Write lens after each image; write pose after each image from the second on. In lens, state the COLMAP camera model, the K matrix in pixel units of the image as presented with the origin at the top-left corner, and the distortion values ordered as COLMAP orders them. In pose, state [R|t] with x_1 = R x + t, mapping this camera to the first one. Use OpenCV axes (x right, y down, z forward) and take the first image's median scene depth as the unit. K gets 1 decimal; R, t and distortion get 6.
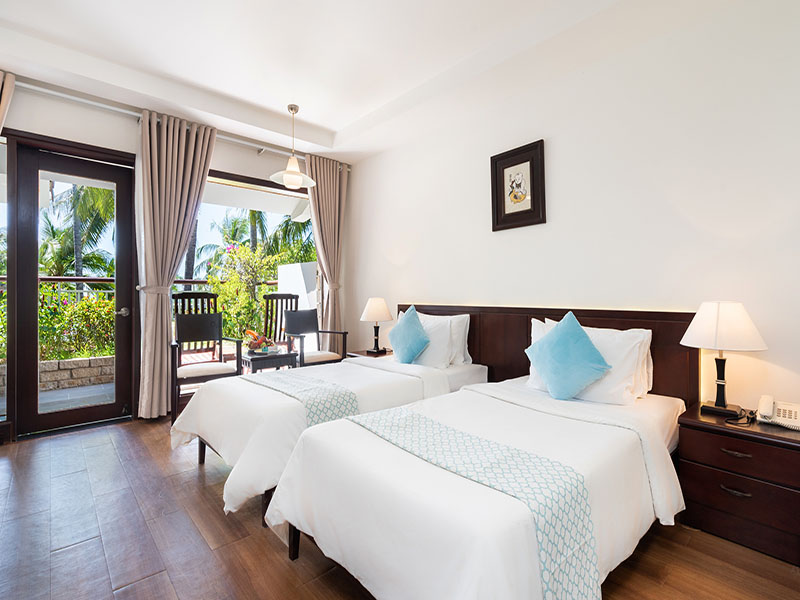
lens RADIAL K [[382.7, 0, 394.0], [0, 382.7, 287.7], [0, 0, 1]] dist [-0.001527, 0.000118]
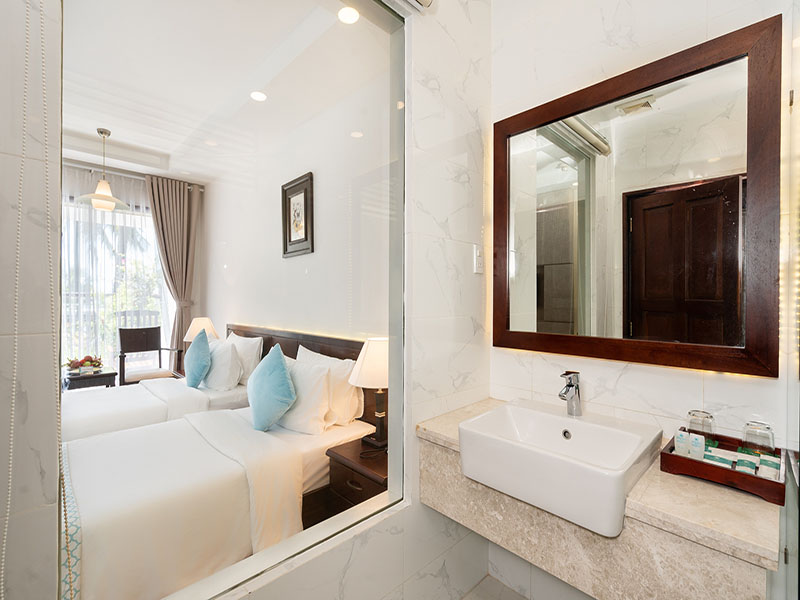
lens RADIAL K [[371.2, 0, 393.9], [0, 371.2, 300.4], [0, 0, 1]] dist [0.002039, 0.000409]
pose [[0.999097, 0.003477, 0.042342, 0.497947], [-0.004307, 0.999800, 0.019528, -0.050317], [-0.042266, -0.019693, 0.998912, -0.024039]]
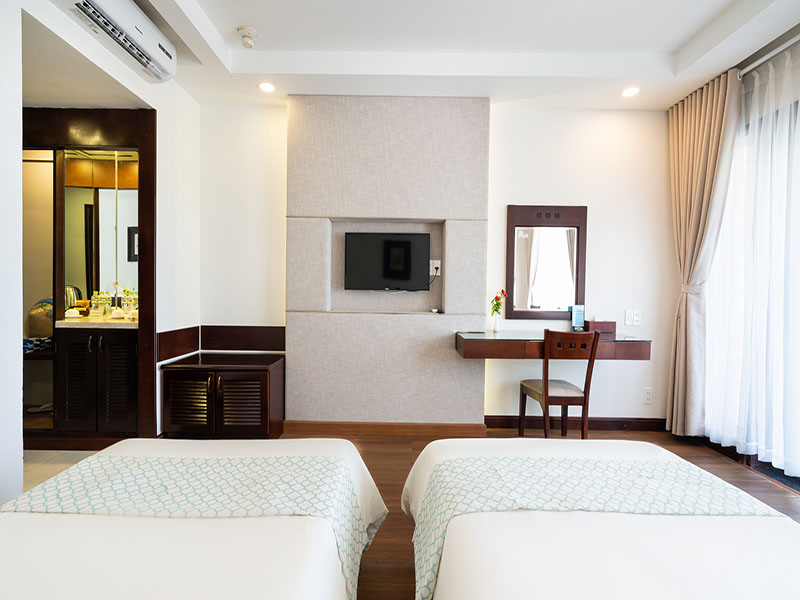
lens RADIAL K [[371.2, 0, 393.9], [0, 371.2, 300.4], [0, 0, 1]] dist [0.002039, 0.000409]
pose [[-0.670197, 0.004130, -0.742172, 0.192874], [-0.007325, 0.999899, 0.012179, 0.005578], [0.742147, 0.013598, -0.670099, 0.823975]]
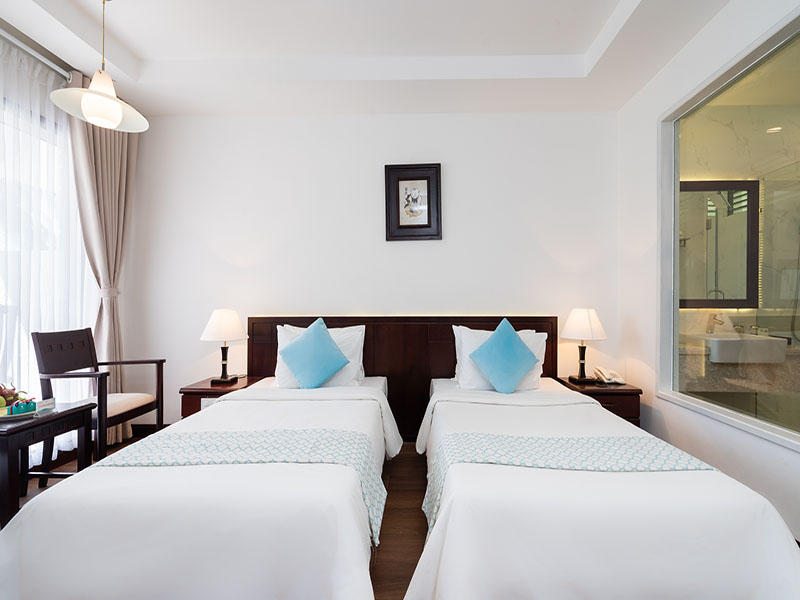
lens RADIAL K [[370.7, 0, 403.8], [0, 370.7, 302.7], [0, 0, 1]] dist [-0.000288, 0.000034]
pose [[0.695385, -0.001862, 0.718635, -0.390061], [-0.008256, 0.999910, 0.010580, 0.002688], [-0.718590, -0.013290, 0.695307, 0.284147]]
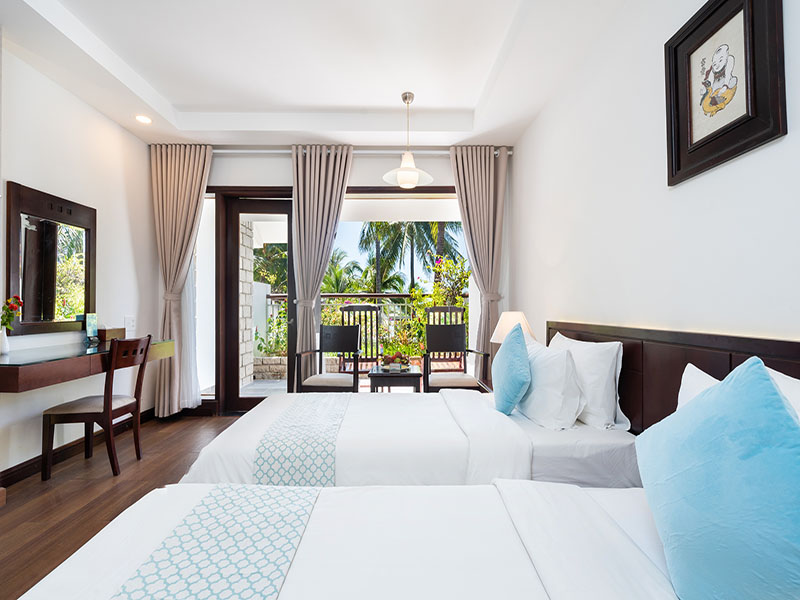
lens RADIAL K [[371.2, 0, 393.9], [0, 371.2, 300.4], [0, 0, 1]] dist [0.002039, 0.000409]
pose [[0.750068, -0.012735, -0.661238, 0.296922], [0.008279, 0.999917, -0.009867, 0.010975], [0.661309, 0.001927, 0.750111, 0.358989]]
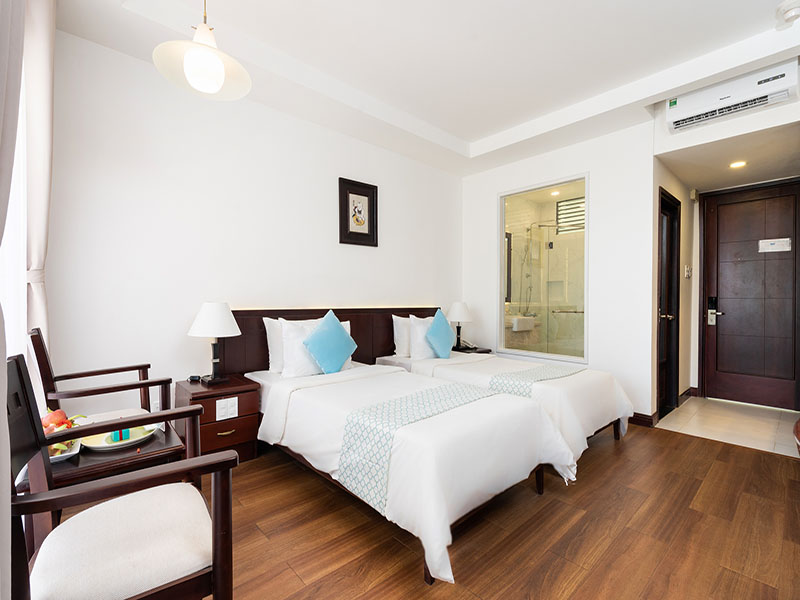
lens RADIAL K [[371.2, 0, 393.9], [0, 371.2, 300.4], [0, 0, 1]] dist [0.002039, 0.000409]
pose [[0.012091, -0.009353, 0.999883, -0.825637], [-0.028057, 0.999559, 0.009689, 0.008759], [-0.999533, -0.028170, 0.011823, 0.790594]]
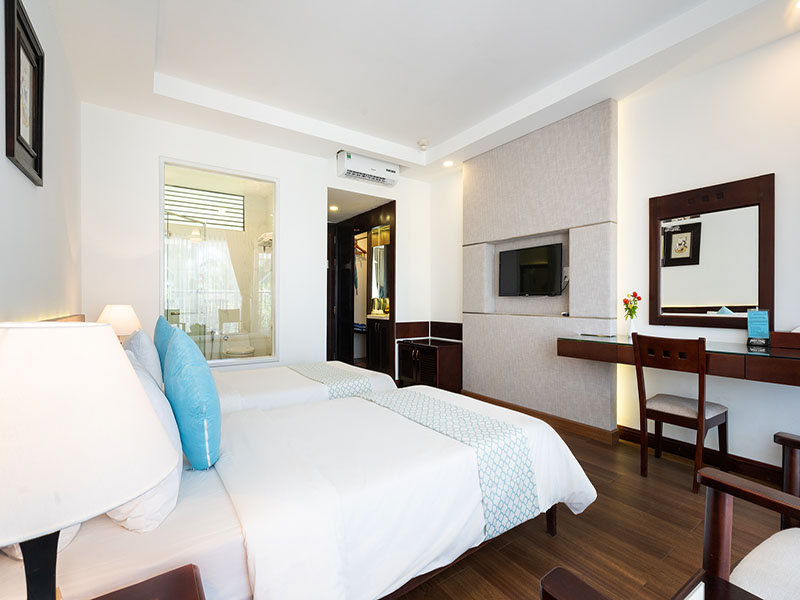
lens RADIAL K [[357.8, 0, 384.7], [0, 357.8, 299.5], [0, 0, 1]] dist [0.000897, 0.000208]
pose [[-0.990424, -0.001793, 0.138049, -0.212441], [-0.003796, 0.999891, -0.014246, 0.019403], [-0.138009, -0.014634, -0.990323, 1.296962]]
